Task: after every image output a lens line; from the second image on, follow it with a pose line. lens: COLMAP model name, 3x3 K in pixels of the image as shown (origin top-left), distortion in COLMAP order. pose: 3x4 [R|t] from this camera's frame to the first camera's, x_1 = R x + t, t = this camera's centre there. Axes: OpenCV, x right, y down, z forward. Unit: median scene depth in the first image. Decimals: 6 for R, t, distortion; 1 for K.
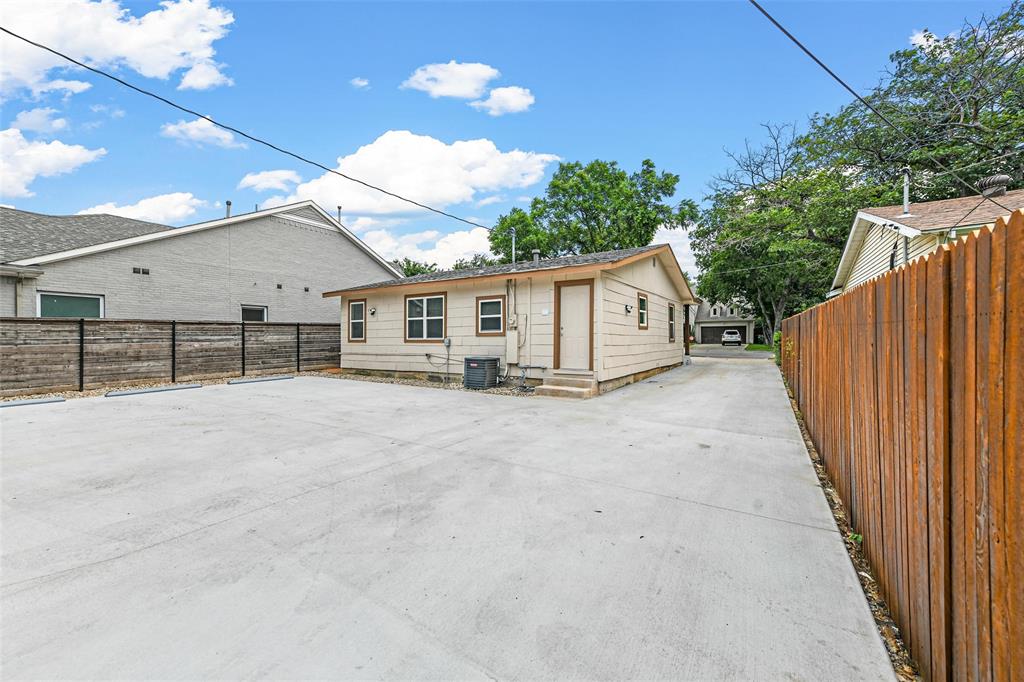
lens RADIAL K [[399.7, 0, 513.1], [0, 399.7, 341.3], [0, 0, 1]] dist [0.014550, 0.000263]
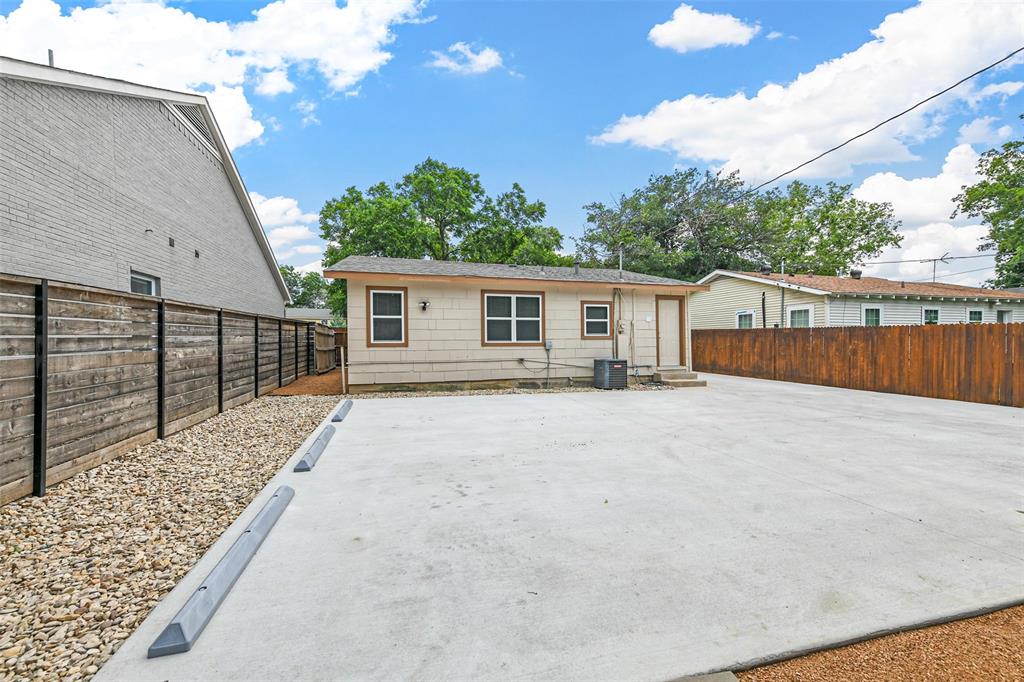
lens RADIAL K [[403.1, 0, 514.1], [0, 403.1, 343.4], [0, 0, 1]] dist [0.016439, 0.000009]
pose [[0.666553, -0.000902, 0.745458, -0.893811], [0.006006, 0.999973, -0.004161, 0.001218], [-0.745434, 0.007251, 0.666540, 0.406820]]
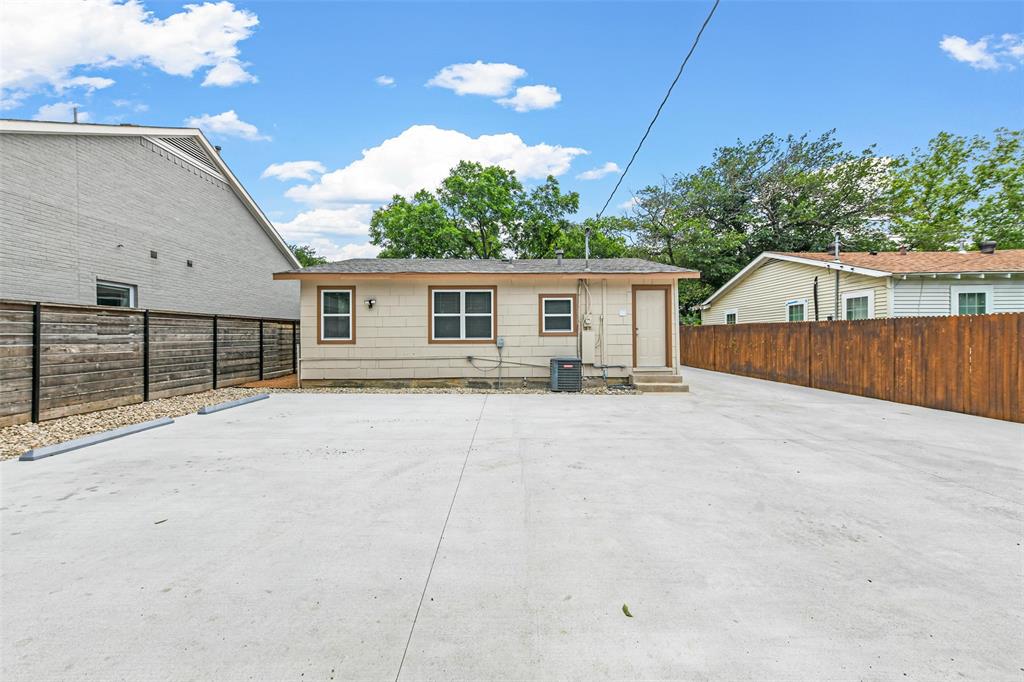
lens RADIAL K [[401.0, 0, 512.0], [0, 401.0, 341.0], [0, 0, 1]] dist [0.014098, -0.000034]
pose [[0.838437, -0.000664, 0.544998, -0.602835], [0.004375, 0.999975, -0.005511, 0.003487], [-0.544981, 0.007005, 0.838419, 0.228982]]
